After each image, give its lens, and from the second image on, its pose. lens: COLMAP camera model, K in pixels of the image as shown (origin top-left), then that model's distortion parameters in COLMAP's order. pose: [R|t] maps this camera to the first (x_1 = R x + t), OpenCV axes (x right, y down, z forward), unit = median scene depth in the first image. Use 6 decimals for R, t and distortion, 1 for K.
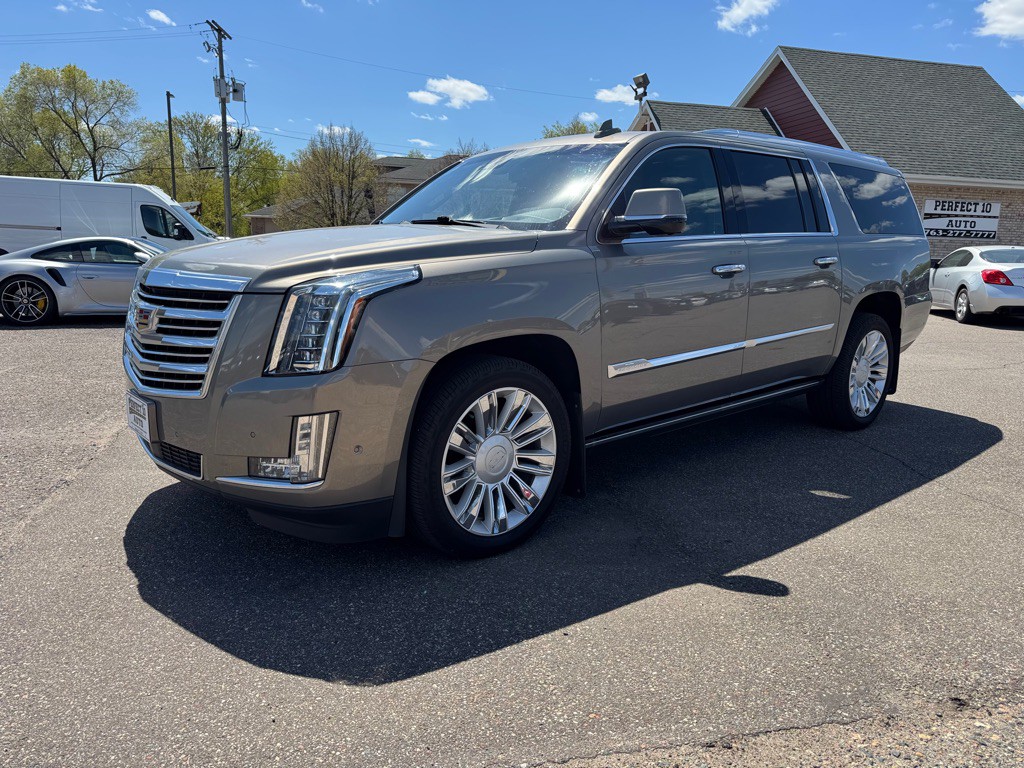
lens RADIAL K [[718.0, 0, 512.0], [0, 718.0, 384.0], [0, 0, 1]] dist [0.033403, -0.037412]
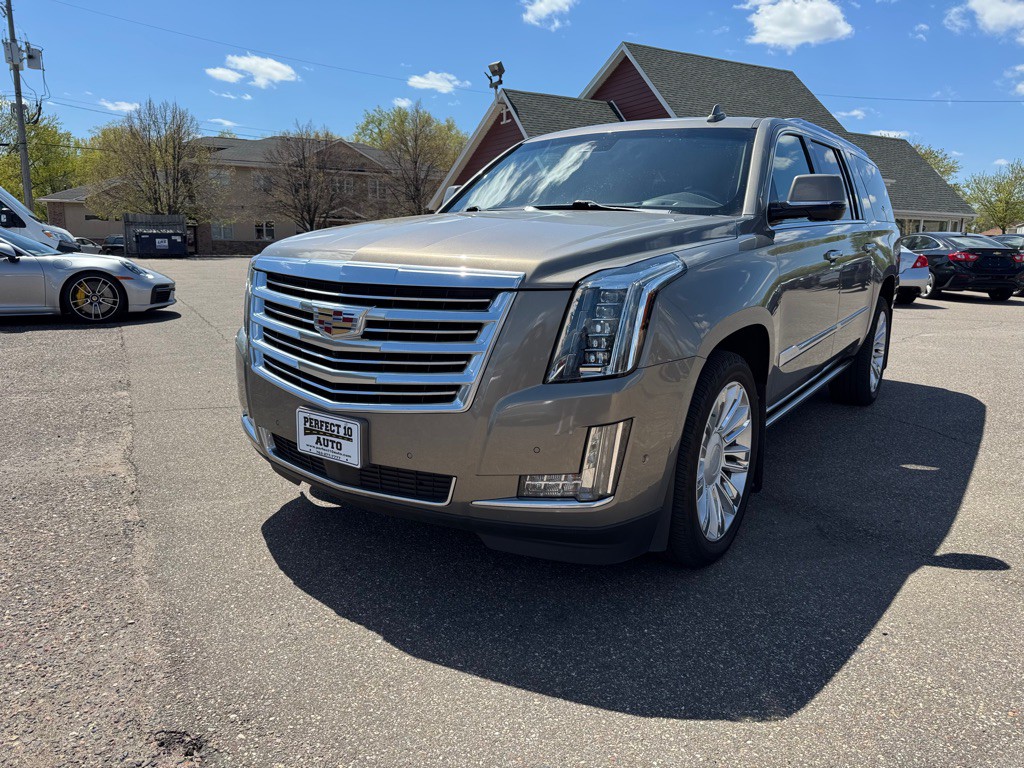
lens RADIAL K [[718.0, 0, 512.0], [0, 718.0, 384.0], [0, 0, 1]] dist [0.033403, -0.037412]
pose [[0.971699, -0.050148, 0.230838, -0.541863], [0.046425, 0.998690, 0.021533, -0.029215], [-0.231615, -0.010207, 0.972754, 0.149338]]
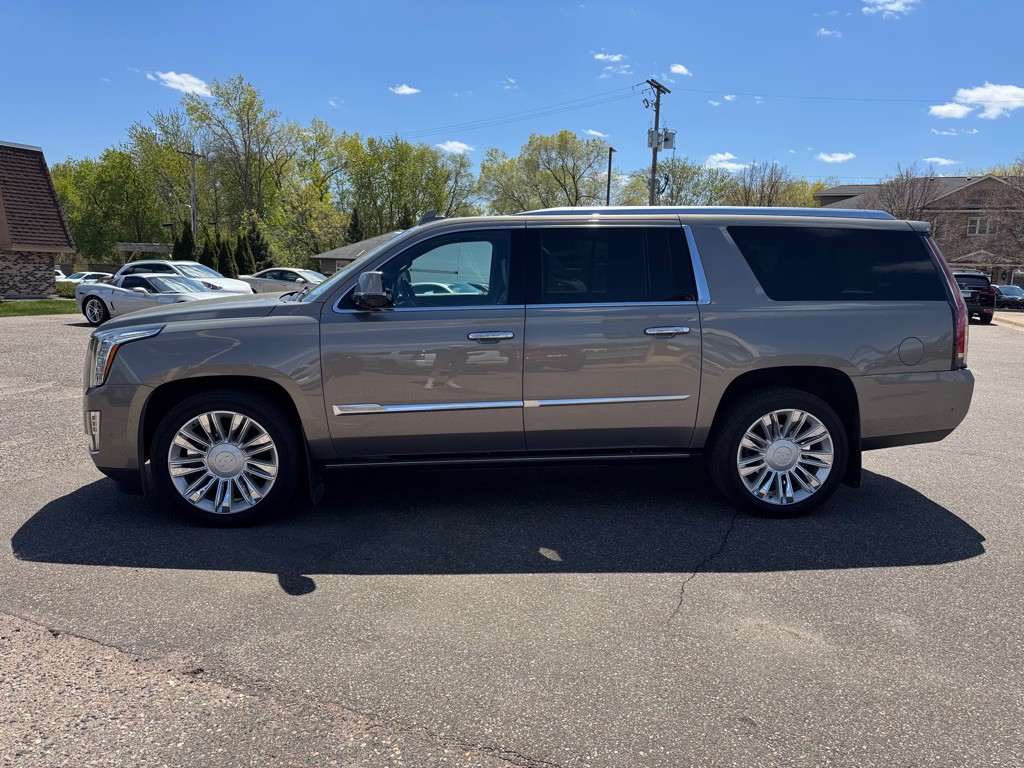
lens RADIAL K [[721.5, 0, 512.0], [0, 721.5, 384.0], [0, 0, 1]] dist [0.048901, -0.075803]
pose [[0.808495, 0.086939, -0.582046, 1.336951], [-0.112952, 0.993564, -0.008489, -0.105275], [0.577562, 0.072607, 0.813111, 0.147224]]
